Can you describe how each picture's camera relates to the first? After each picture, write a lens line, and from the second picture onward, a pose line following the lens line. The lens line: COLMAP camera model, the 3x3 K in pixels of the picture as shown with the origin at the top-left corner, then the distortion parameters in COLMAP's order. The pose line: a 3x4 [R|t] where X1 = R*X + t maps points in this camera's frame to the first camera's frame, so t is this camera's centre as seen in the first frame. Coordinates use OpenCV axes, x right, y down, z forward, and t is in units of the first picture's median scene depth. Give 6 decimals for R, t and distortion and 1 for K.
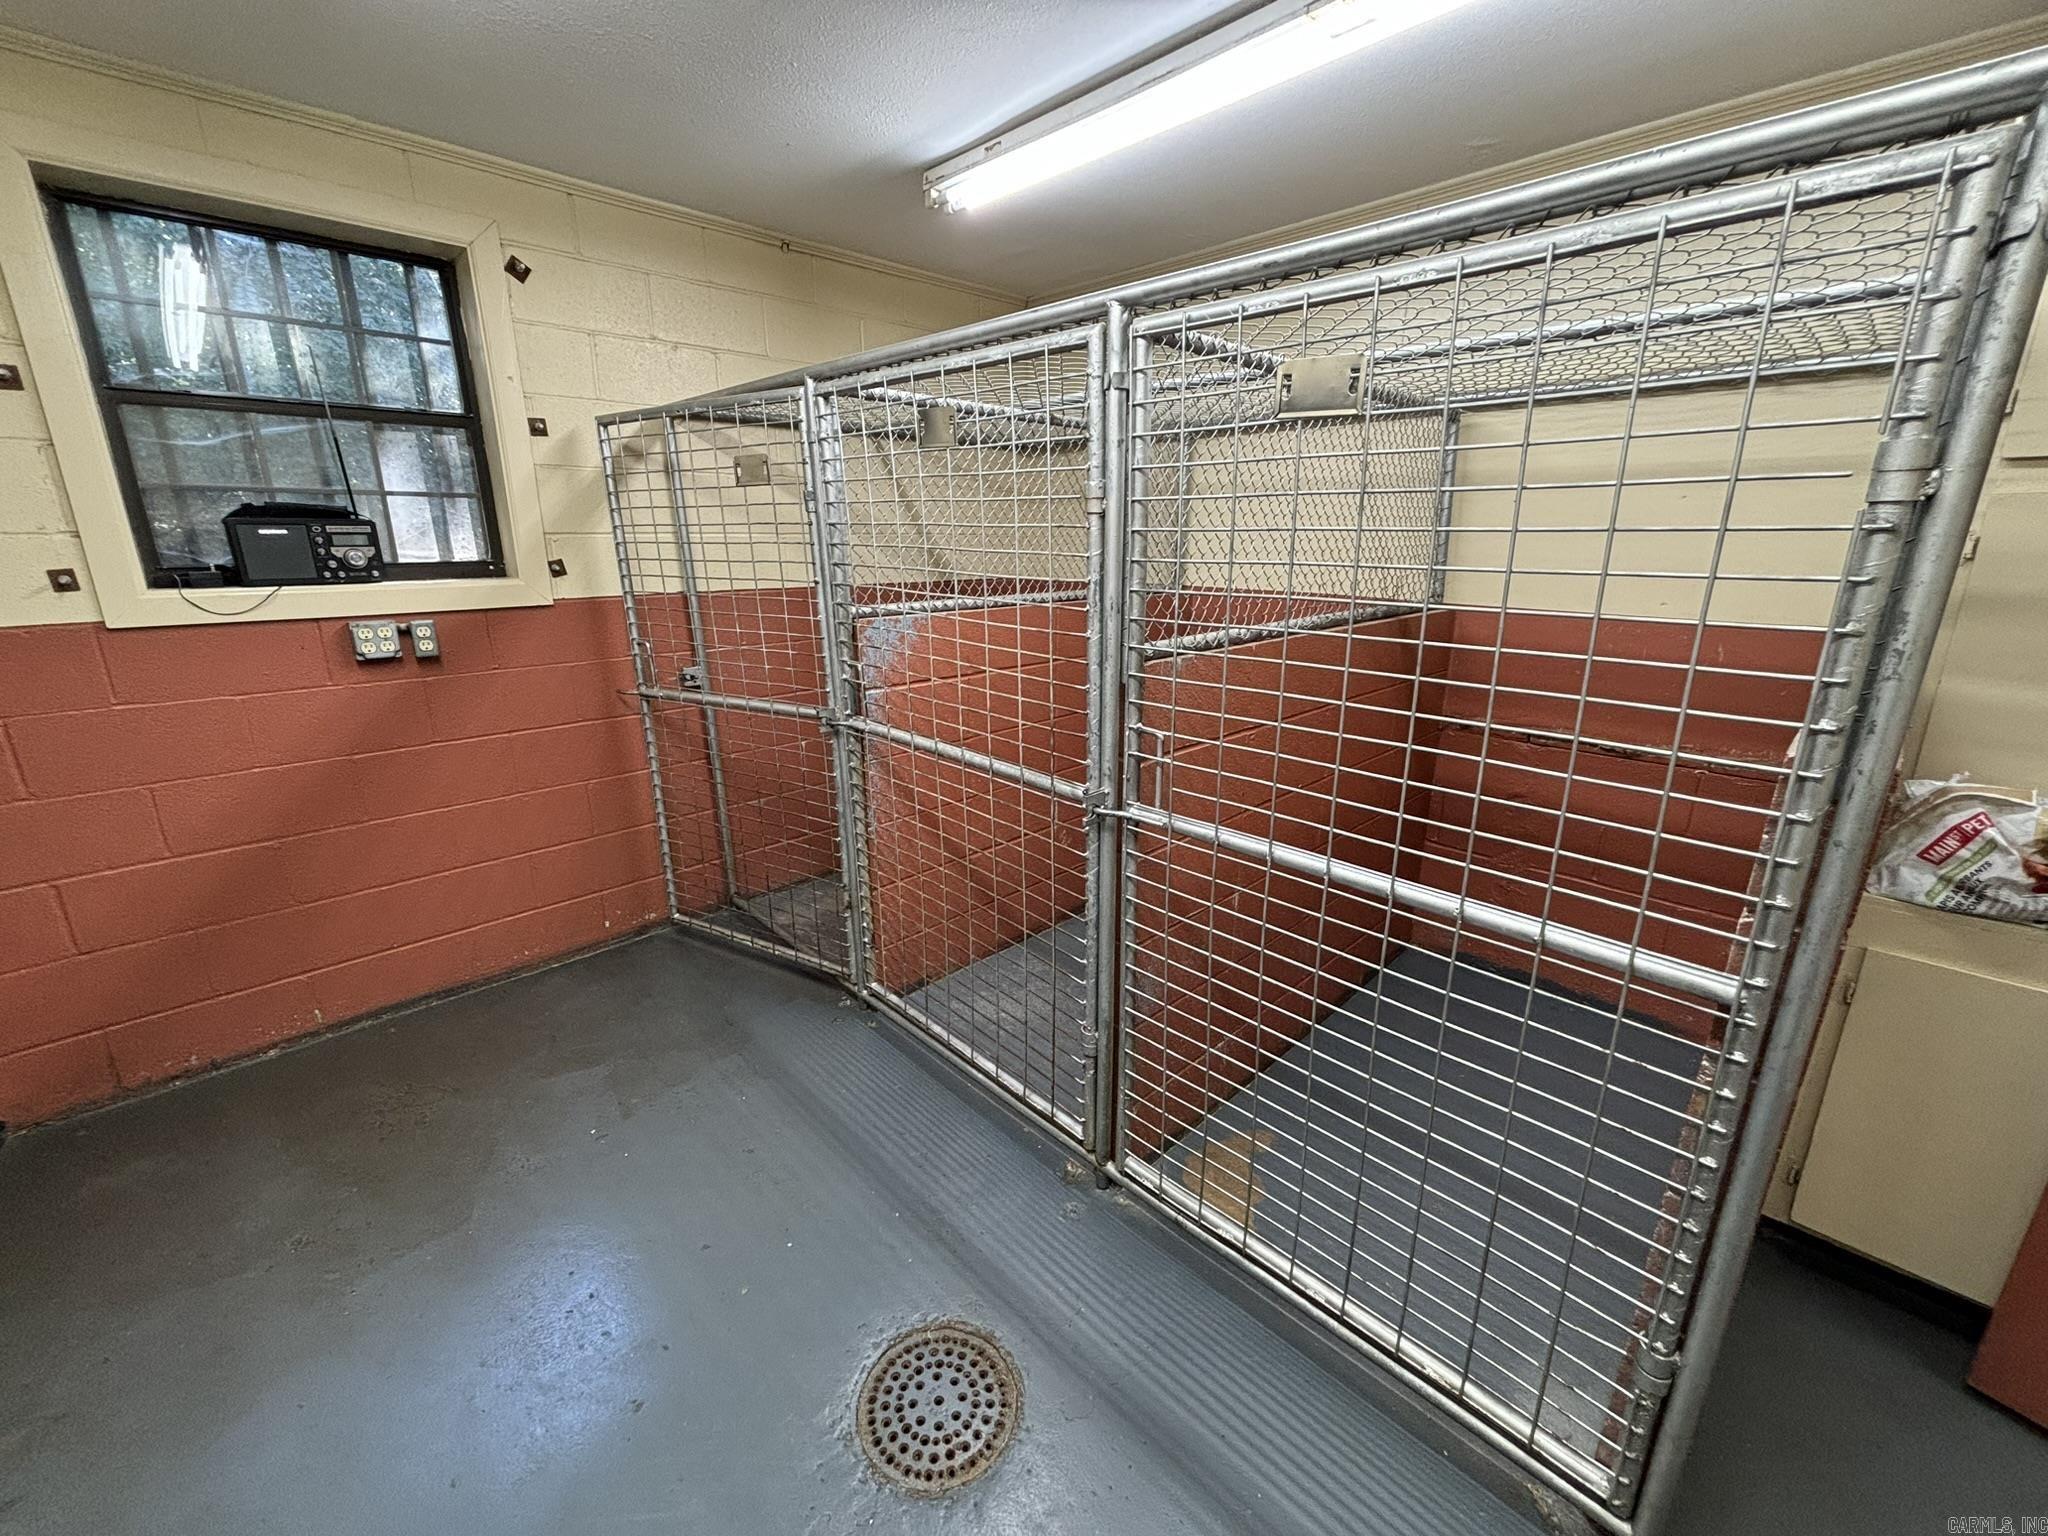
lens RADIAL K [[829.5, 0, 1020.4], [0, 829.5, 765.6], [0, 0, 1]] dist [0.003174, 0.000991]
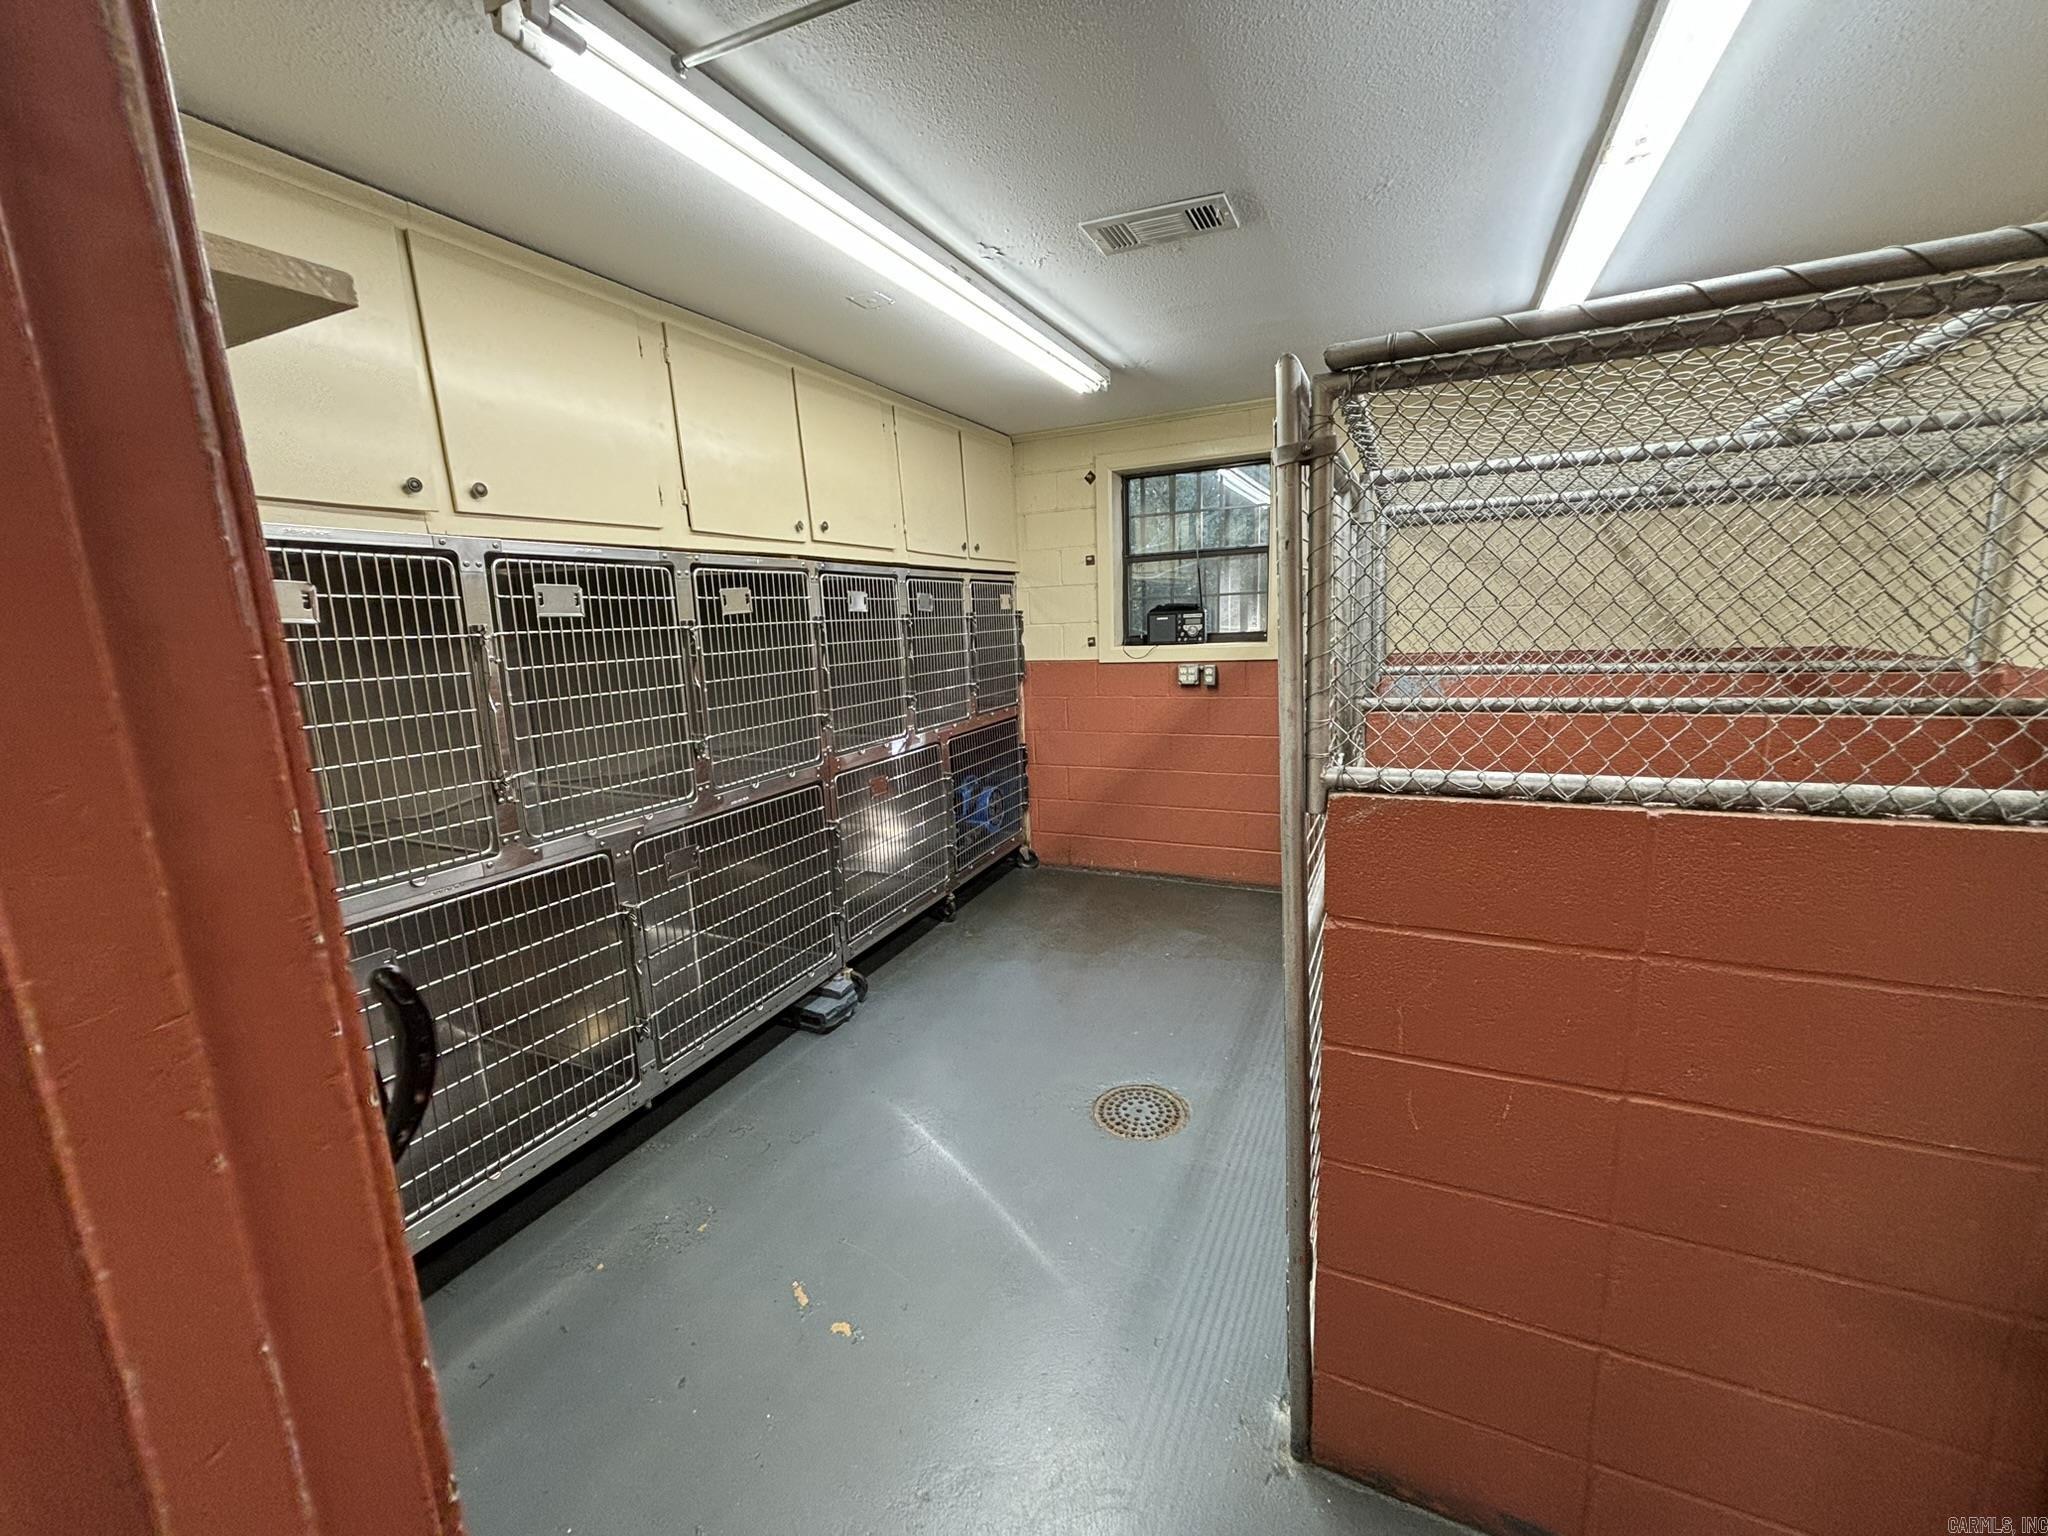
lens RADIAL K [[829.5, 0, 1020.4], [0, 829.5, 765.6], [0, 0, 1]] dist [0.003174, 0.000991]
pose [[0.353463, 0.151368, -0.923121, 0.841203], [-0.208244, 0.974791, 0.080104, -0.022293], [0.911975, 0.163920, 0.376074, -0.009644]]
